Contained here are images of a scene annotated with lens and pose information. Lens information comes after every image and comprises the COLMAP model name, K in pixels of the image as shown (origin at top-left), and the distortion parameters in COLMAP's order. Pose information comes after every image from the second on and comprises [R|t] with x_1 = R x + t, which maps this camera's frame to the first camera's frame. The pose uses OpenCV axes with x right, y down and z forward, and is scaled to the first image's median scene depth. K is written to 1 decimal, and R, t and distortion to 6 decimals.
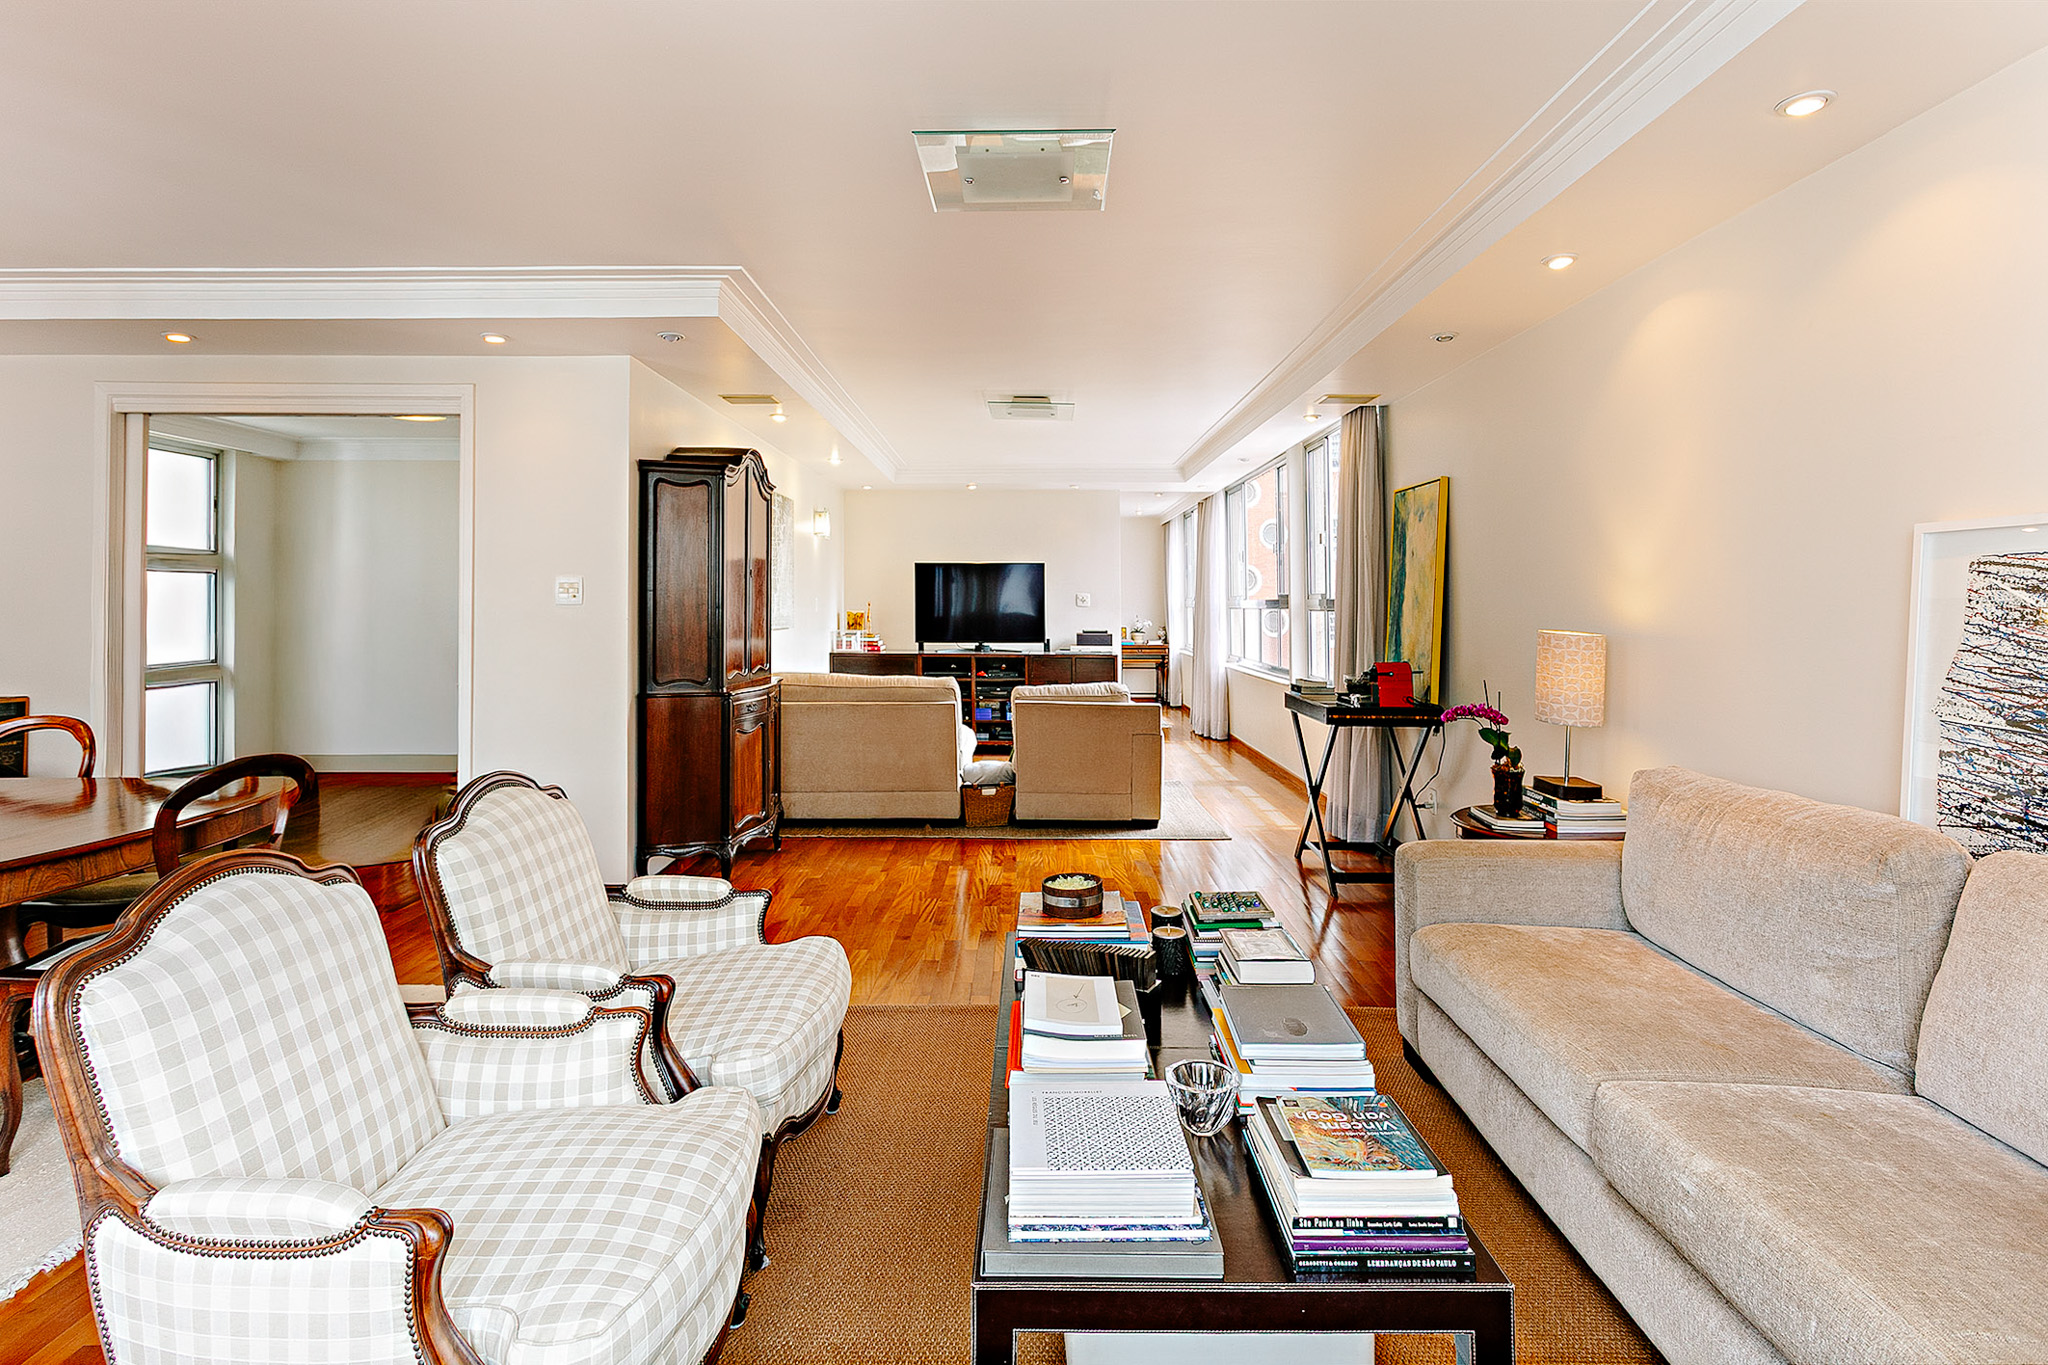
lens RADIAL K [[969.4, 0, 998.6], [0, 969.4, 613.7], [0, 0, 1]] dist [0.019596, 0.000129]
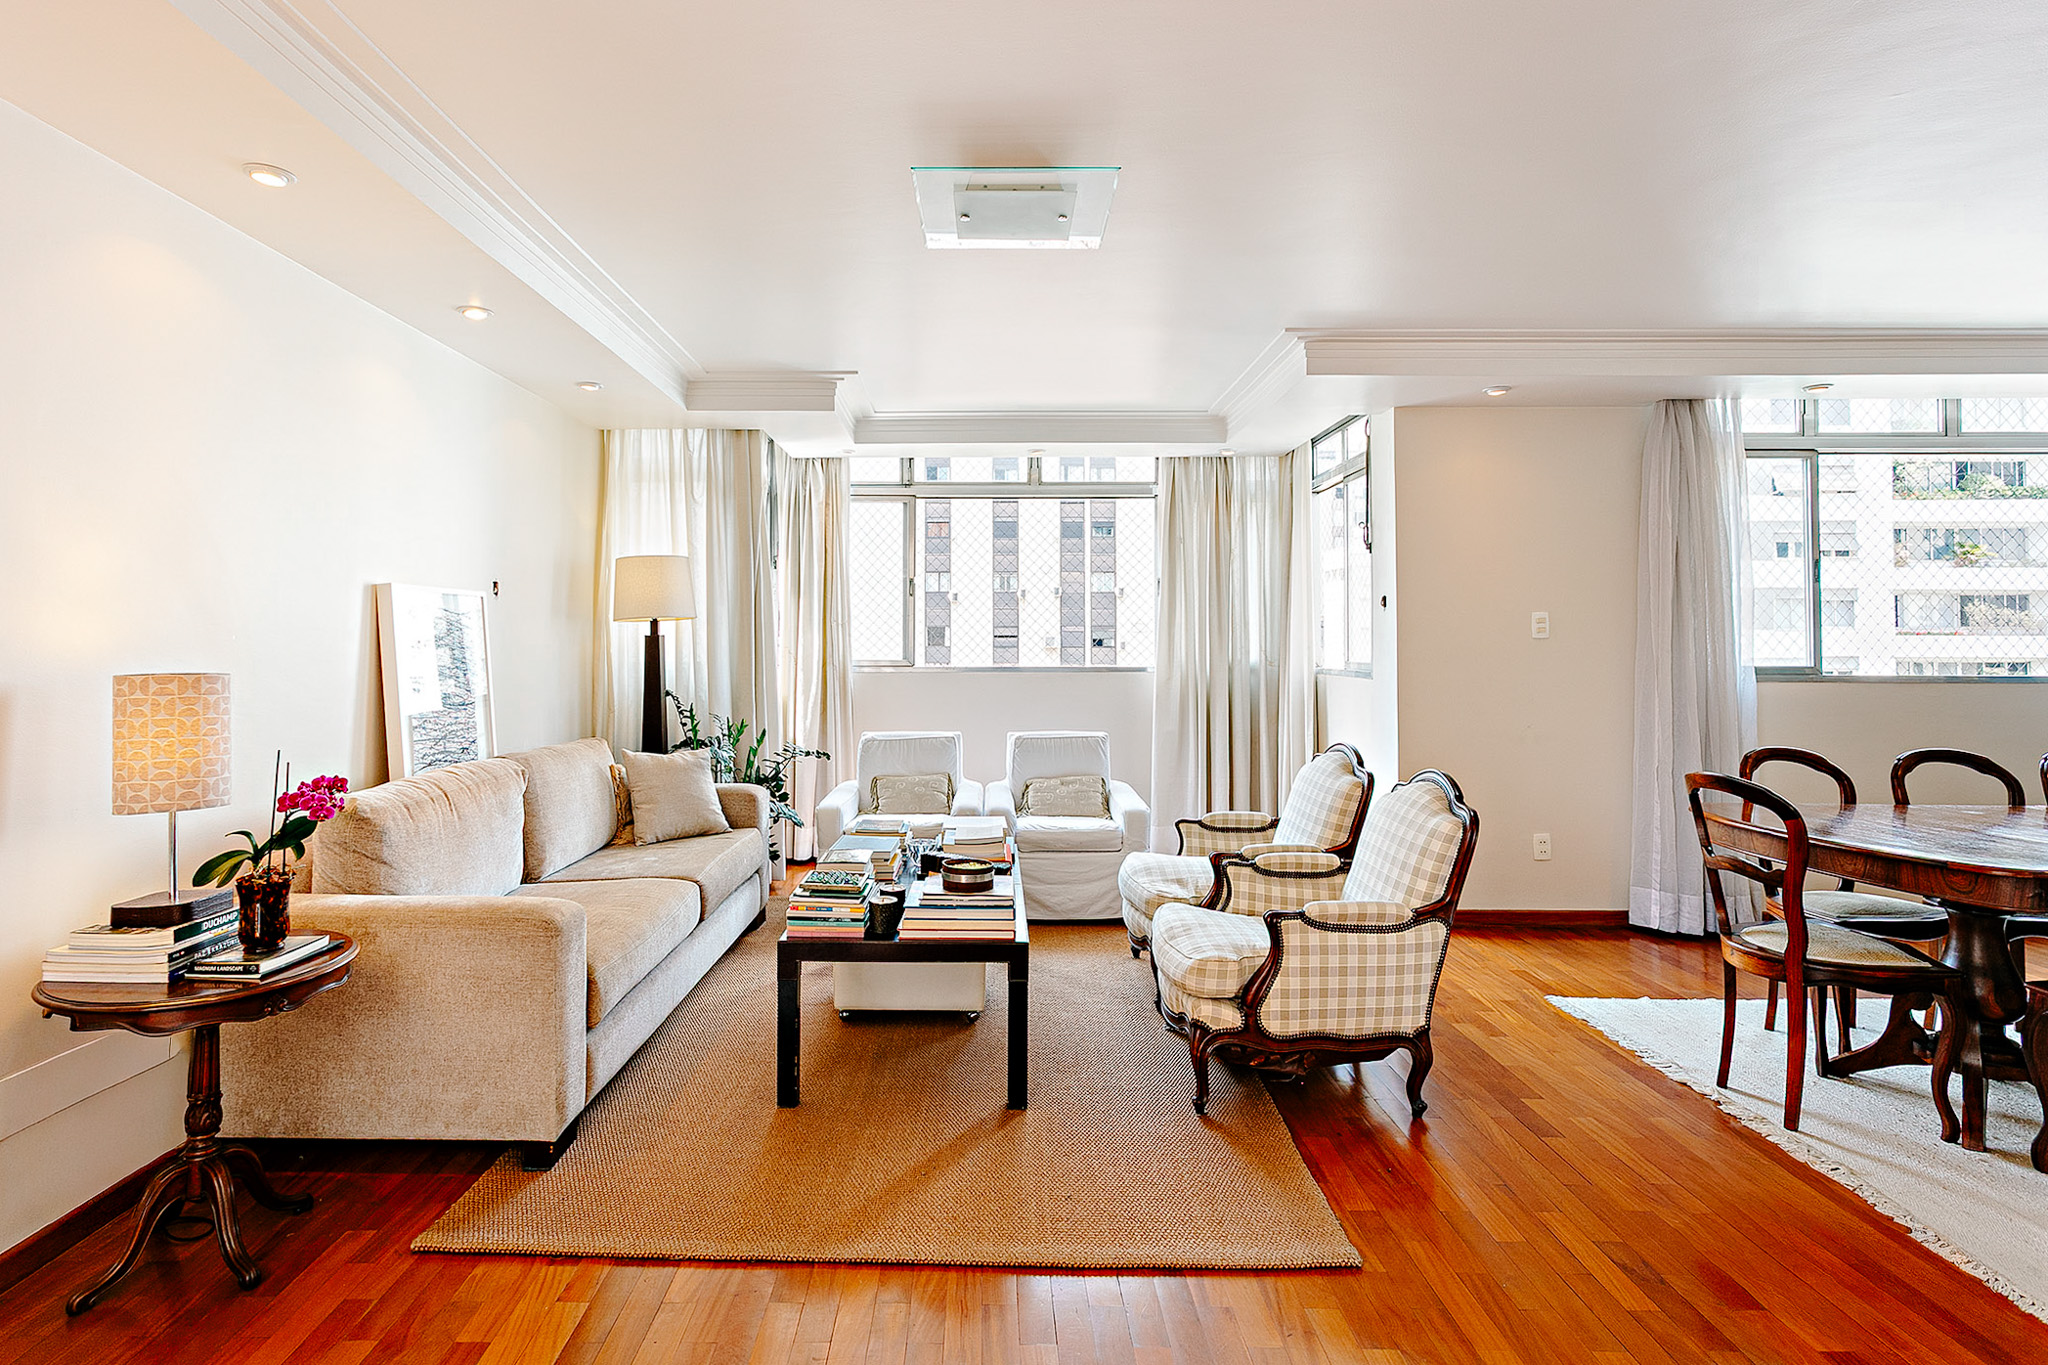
lens RADIAL K [[969.4, 0, 998.6], [0, 969.4, 613.7], [0, 0, 1]] dist [0.019596, 0.000129]
pose [[-0.999015, -0.001902, -0.044336, 0.075485], [-0.000957, 0.999772, -0.021319, -0.012070], [0.044367, -0.021255, -0.998789, 2.765561]]
